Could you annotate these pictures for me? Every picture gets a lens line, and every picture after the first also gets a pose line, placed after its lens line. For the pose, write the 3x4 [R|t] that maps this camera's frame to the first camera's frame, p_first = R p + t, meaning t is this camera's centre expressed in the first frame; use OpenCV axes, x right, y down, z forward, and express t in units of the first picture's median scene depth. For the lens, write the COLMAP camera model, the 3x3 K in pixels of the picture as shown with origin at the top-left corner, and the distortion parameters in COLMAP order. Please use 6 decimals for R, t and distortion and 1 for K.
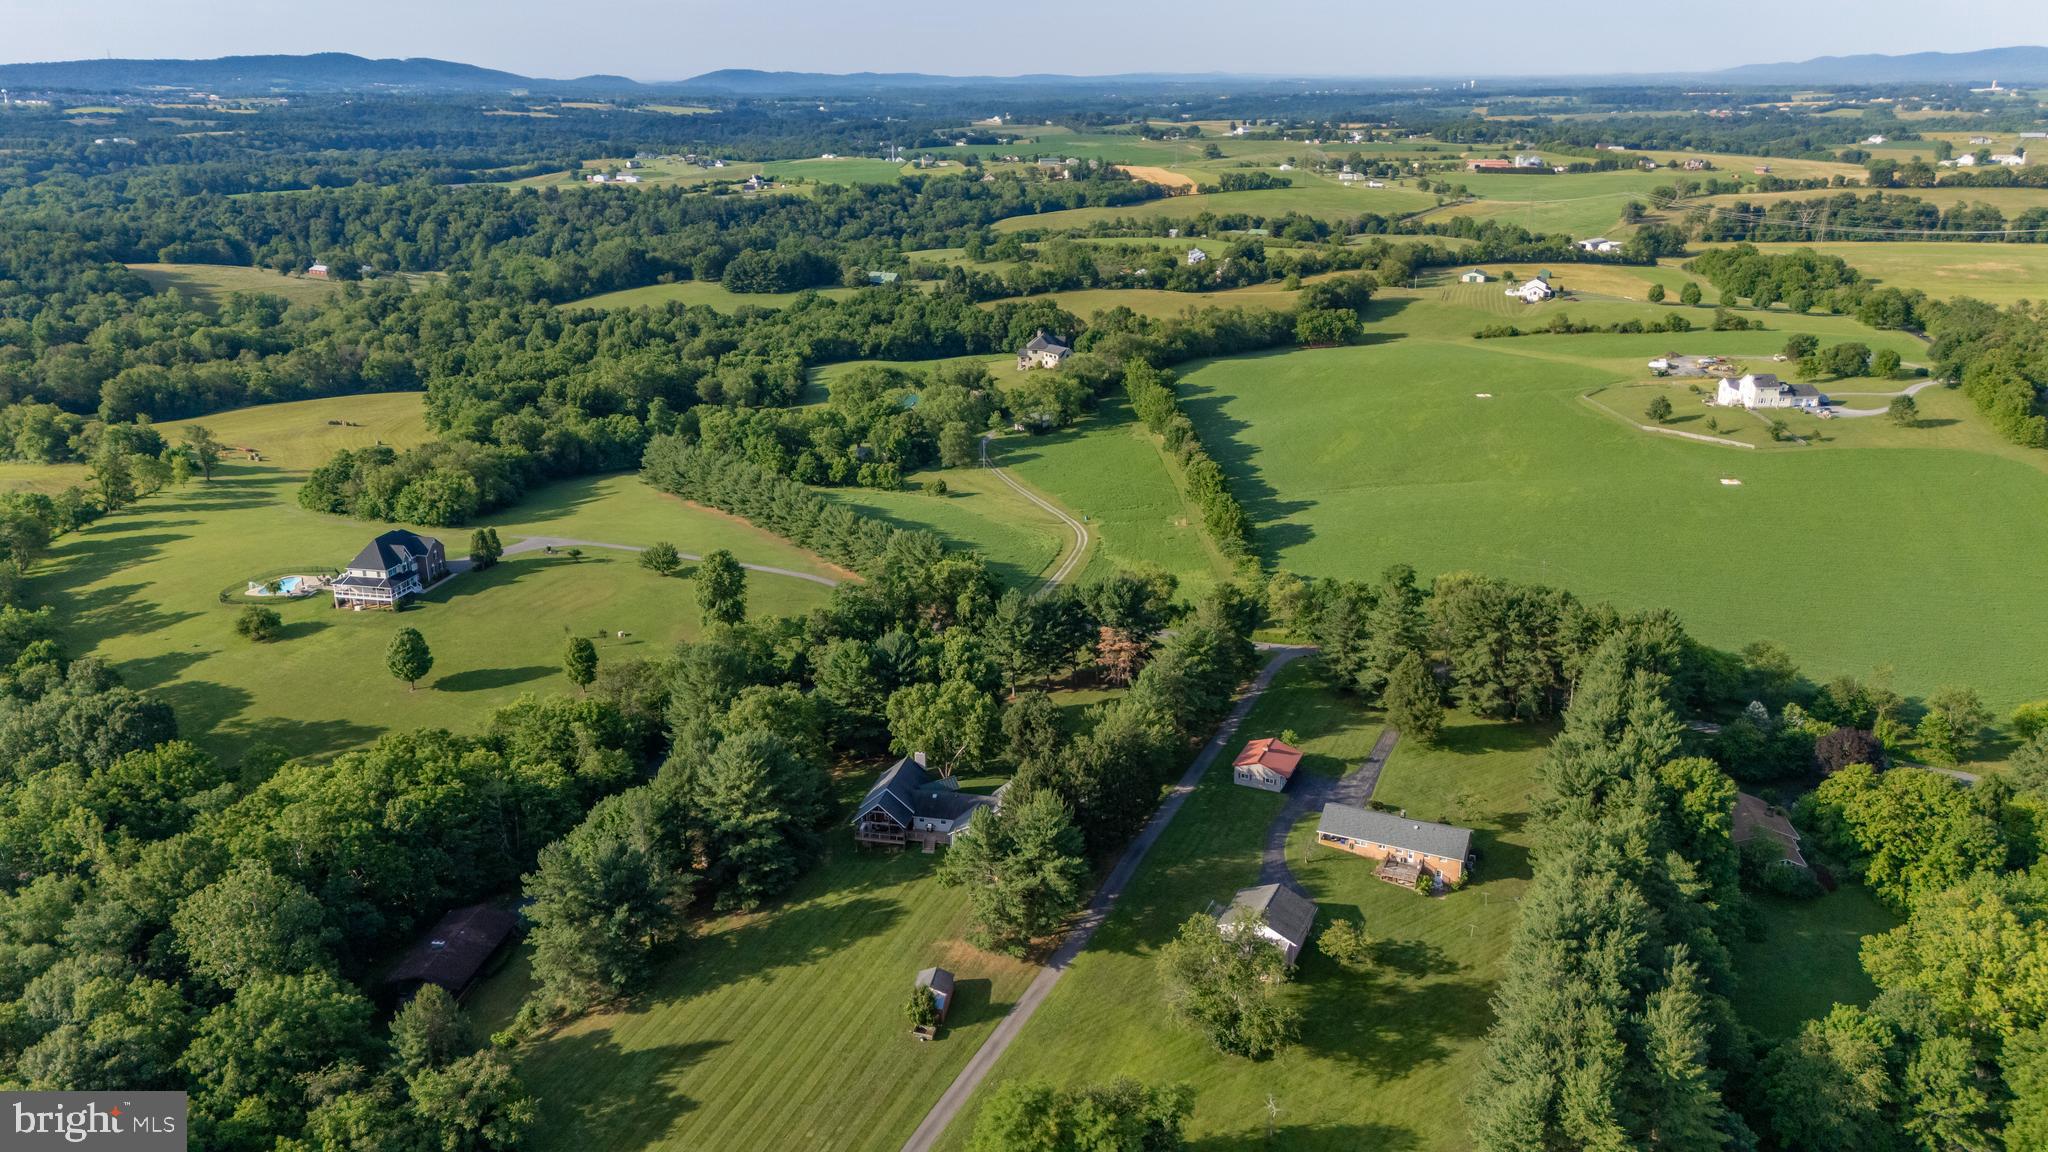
lens RADIAL K [[1492.2, 0, 1027.2], [0, 1492.2, 572.0], [0, 0, 1]] dist [0.088245, -0.074424]
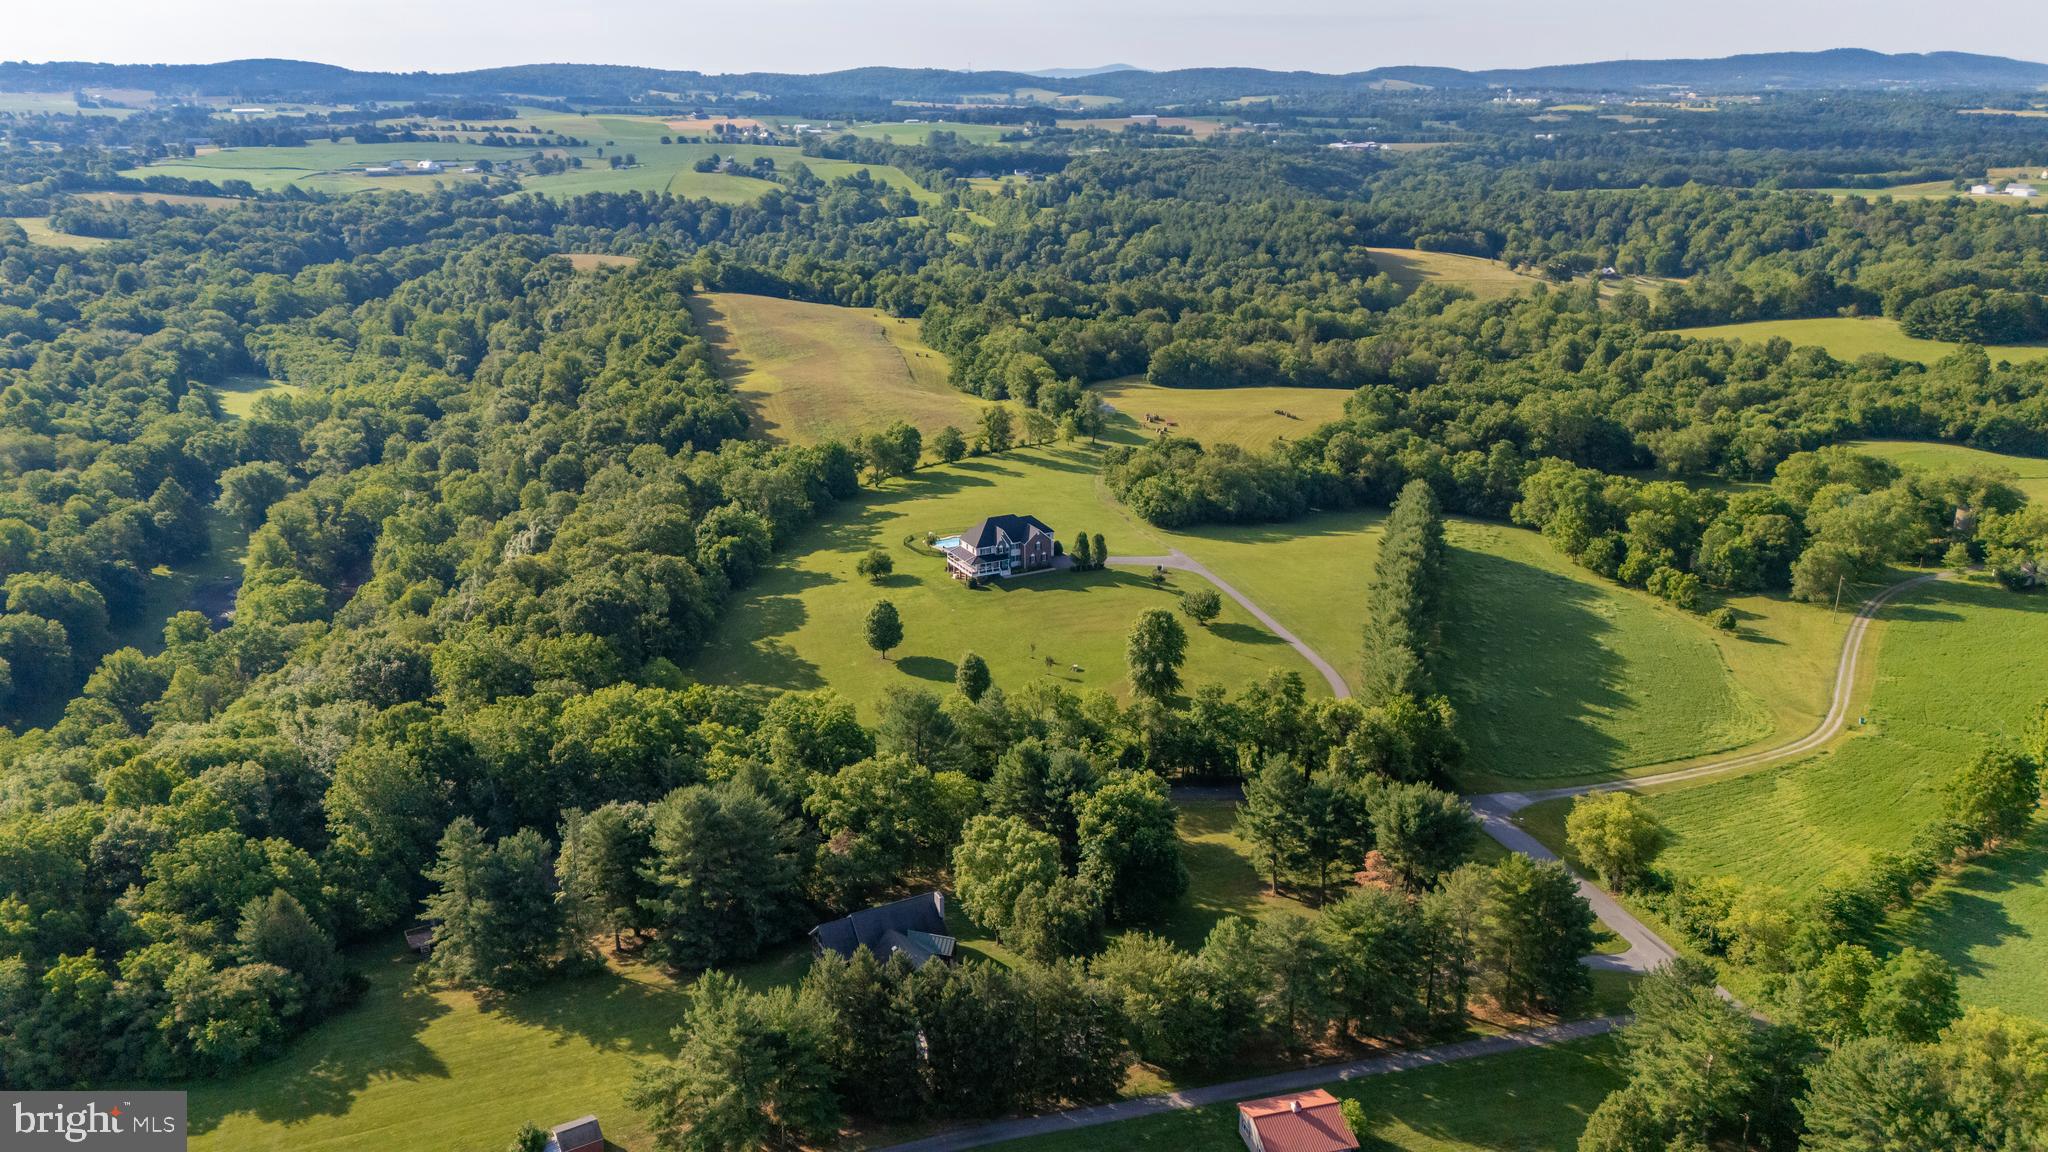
lens RADIAL K [[1492.2, 0, 1027.2], [0, 1492.2, 572.0], [0, 0, 1]] dist [0.088245, -0.074424]
pose [[0.638996, 0.244451, -0.729334, 0.180490], [-0.243394, 0.963697, 0.109756, -0.053204], [0.729687, 0.107382, 0.675297, 0.155316]]
